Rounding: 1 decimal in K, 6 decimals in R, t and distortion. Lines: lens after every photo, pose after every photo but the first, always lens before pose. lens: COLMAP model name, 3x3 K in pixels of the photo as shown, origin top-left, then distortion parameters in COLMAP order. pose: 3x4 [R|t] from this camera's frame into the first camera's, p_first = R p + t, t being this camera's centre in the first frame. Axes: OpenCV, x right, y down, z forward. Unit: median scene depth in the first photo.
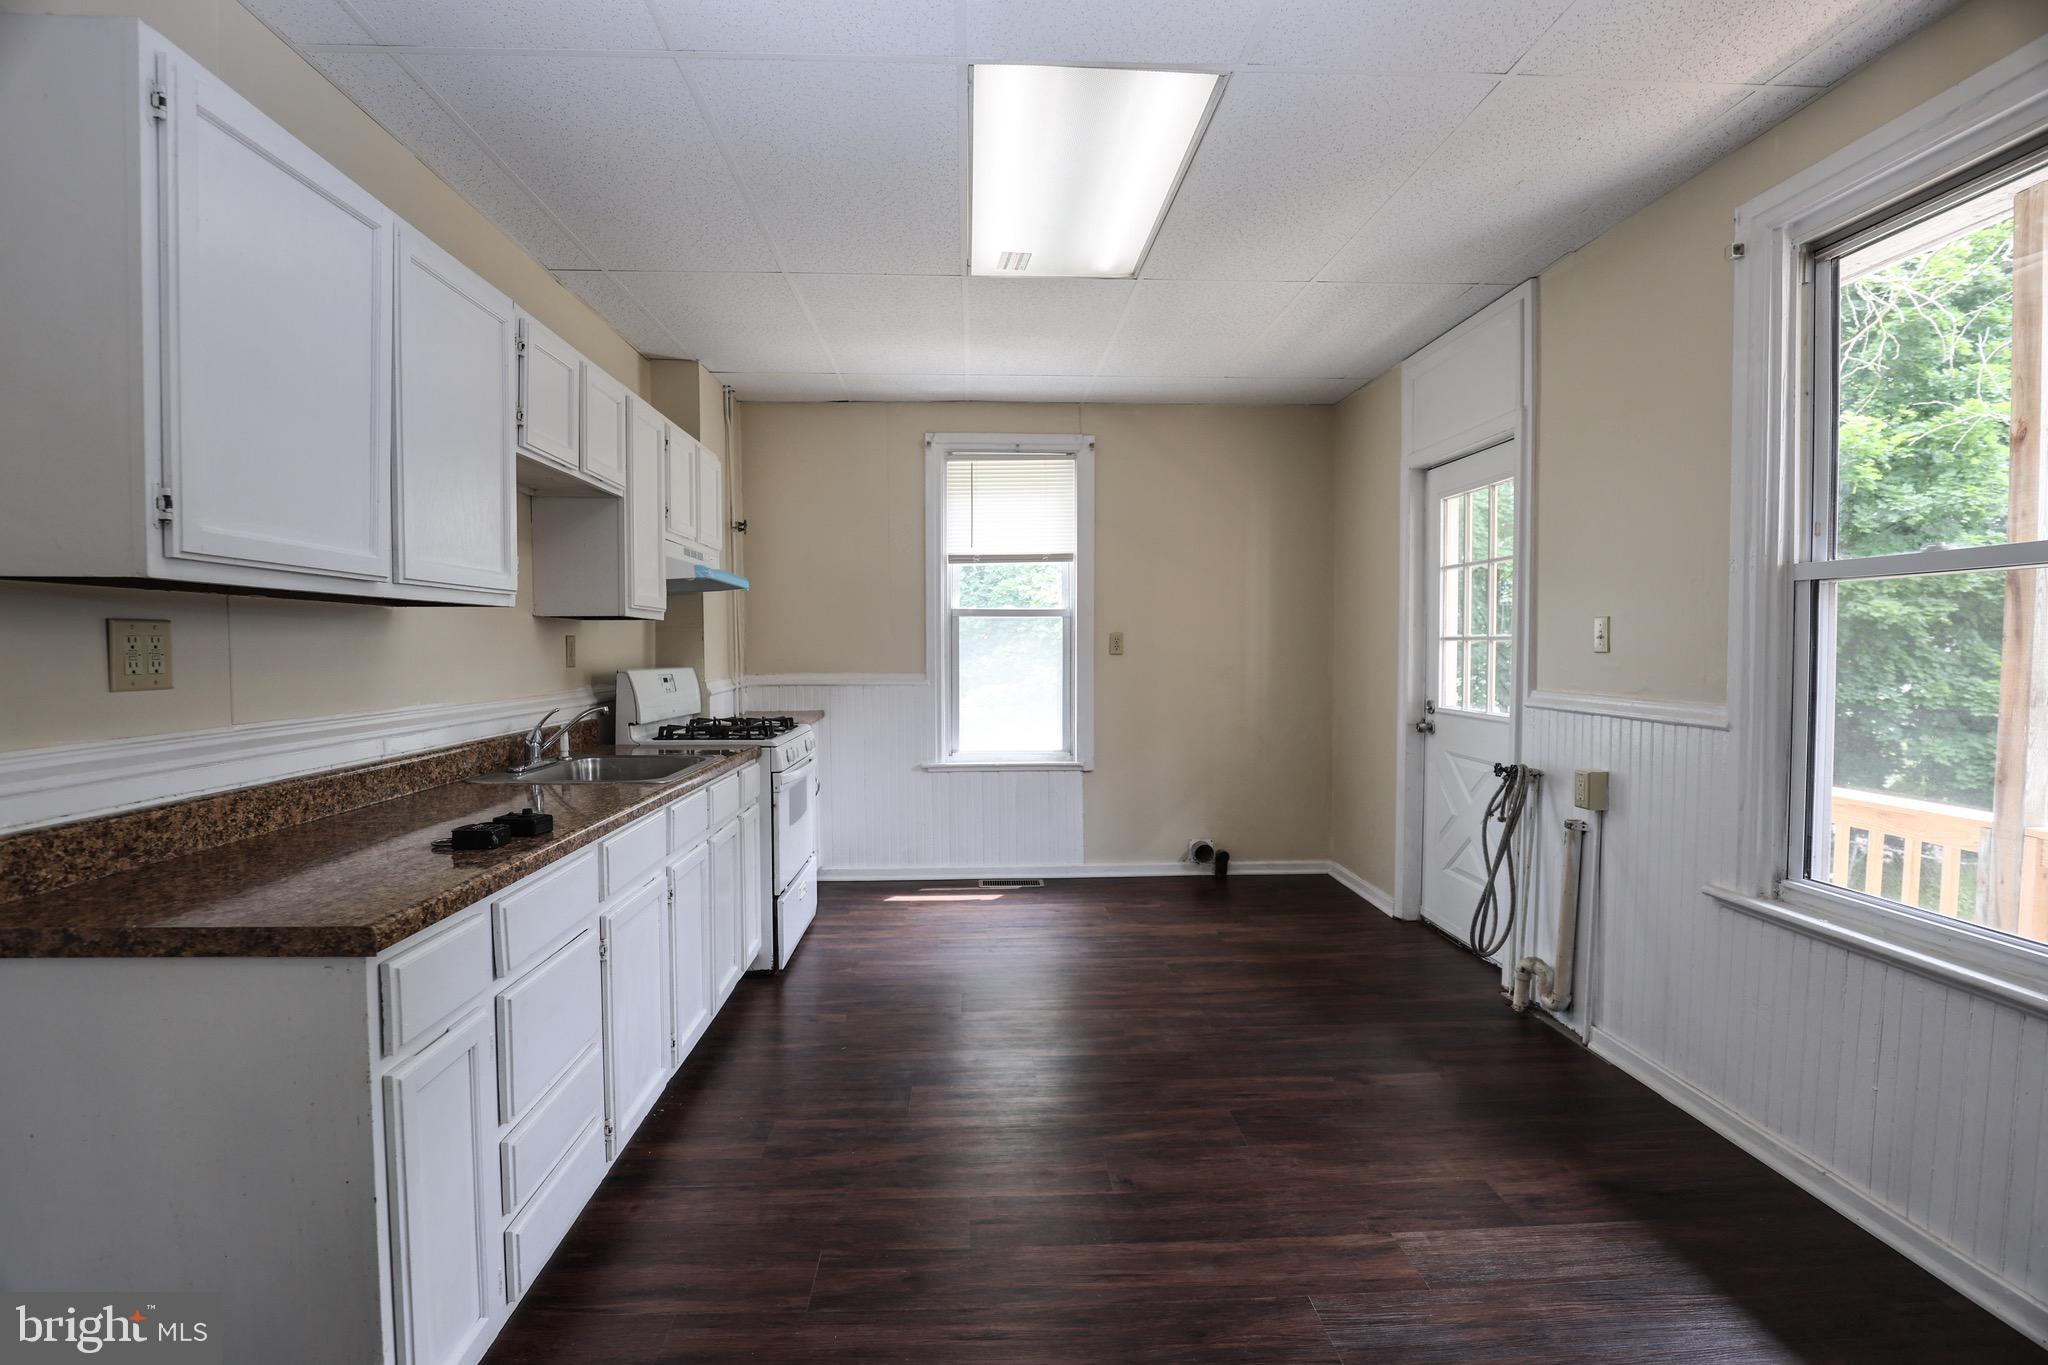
lens RADIAL K [[956.0, 0, 1024.0], [0, 956.0, 682.5], [0, 0, 1]] dist [-0.027919, 0.001315]
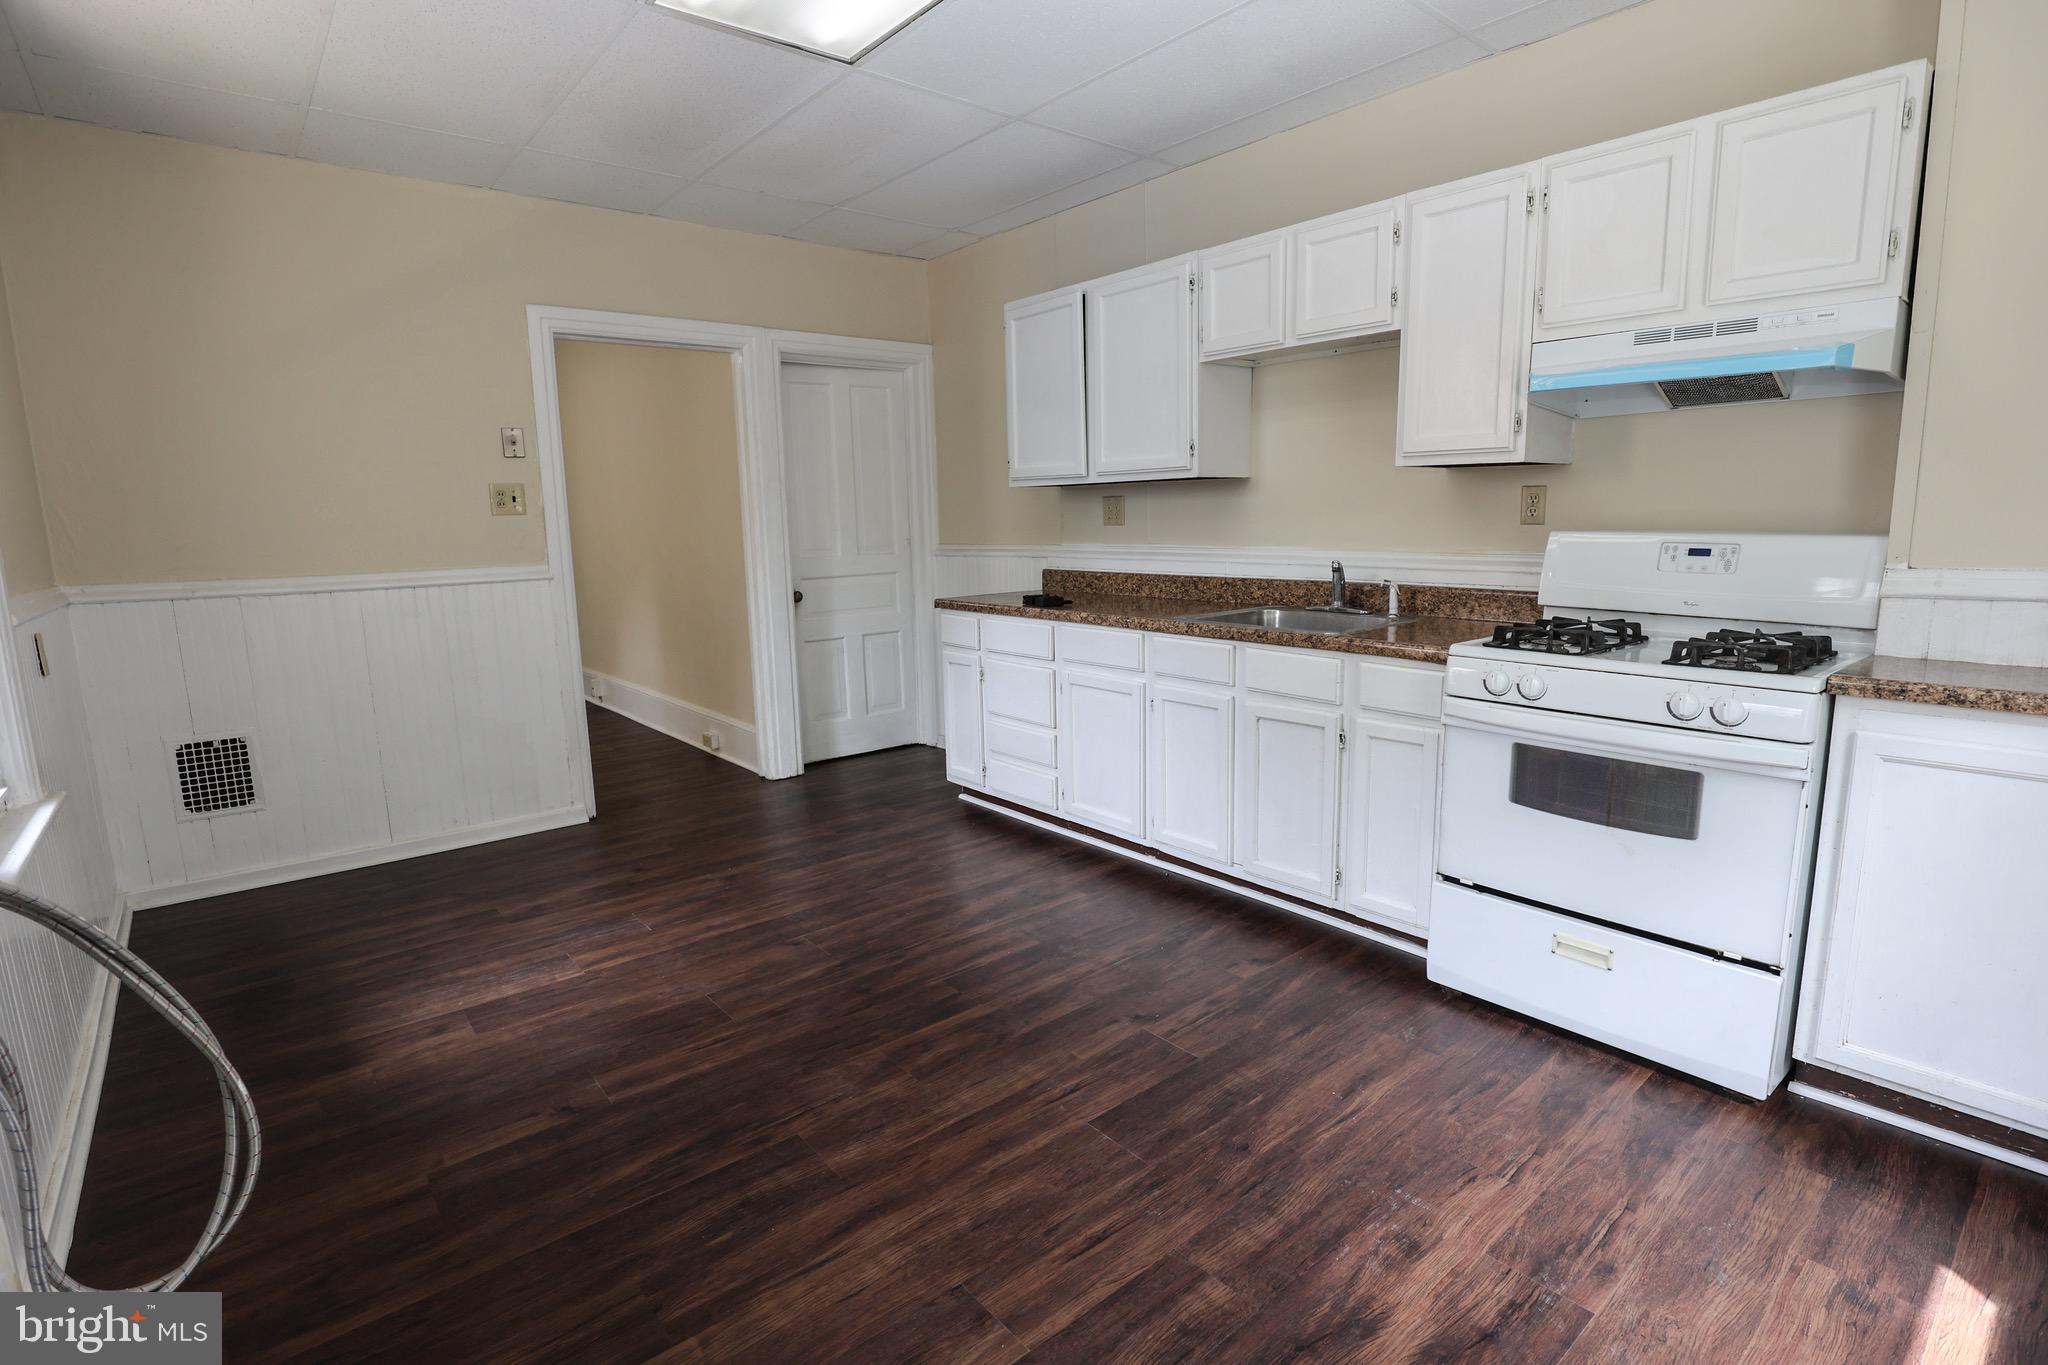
lens RADIAL K [[977.5, 0, 1027.4], [0, 977.5, 675.9], [0, 0, 1]] dist [-0.026597, 0.000302]
pose [[-0.804987, 0.114137, -0.582210, 0.634437], [-0.002434, 0.980677, 0.195618, -0.084673], [0.593287, 0.158887, -0.789155, 2.372482]]
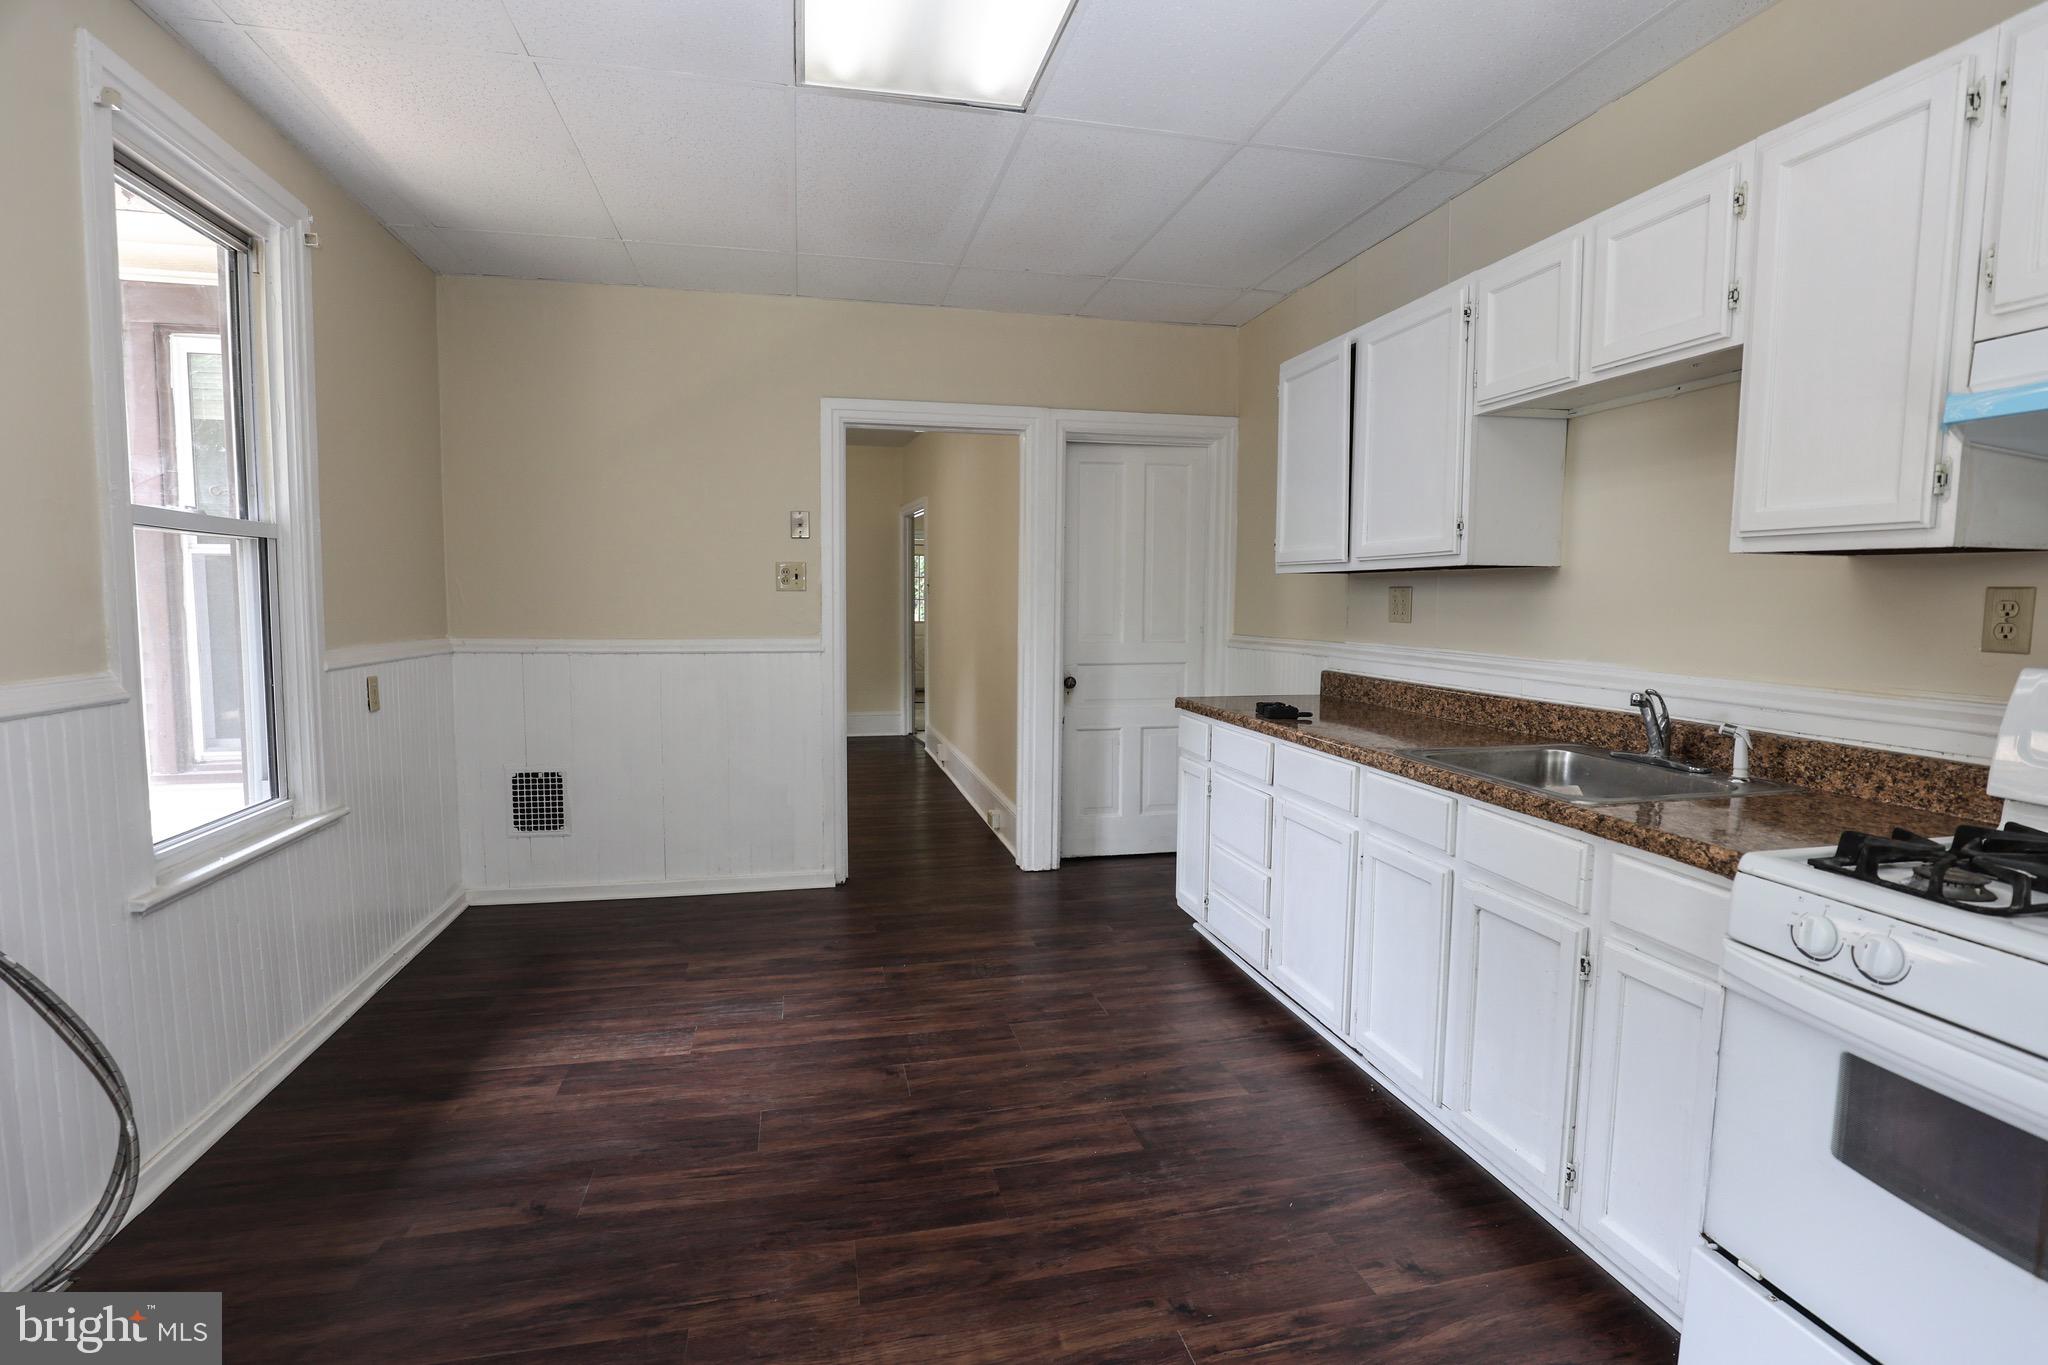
lens RADIAL K [[956.0, 0, 1024.0], [0, 956.0, 682.5], [0, 0, 1]] dist [-0.027919, 0.001315]
pose [[-0.986219, 0.009560, -0.165168, 0.149061], [-0.011853, 0.991681, 0.128174, -0.092559], [0.165019, 0.128366, -0.977901, 2.296265]]
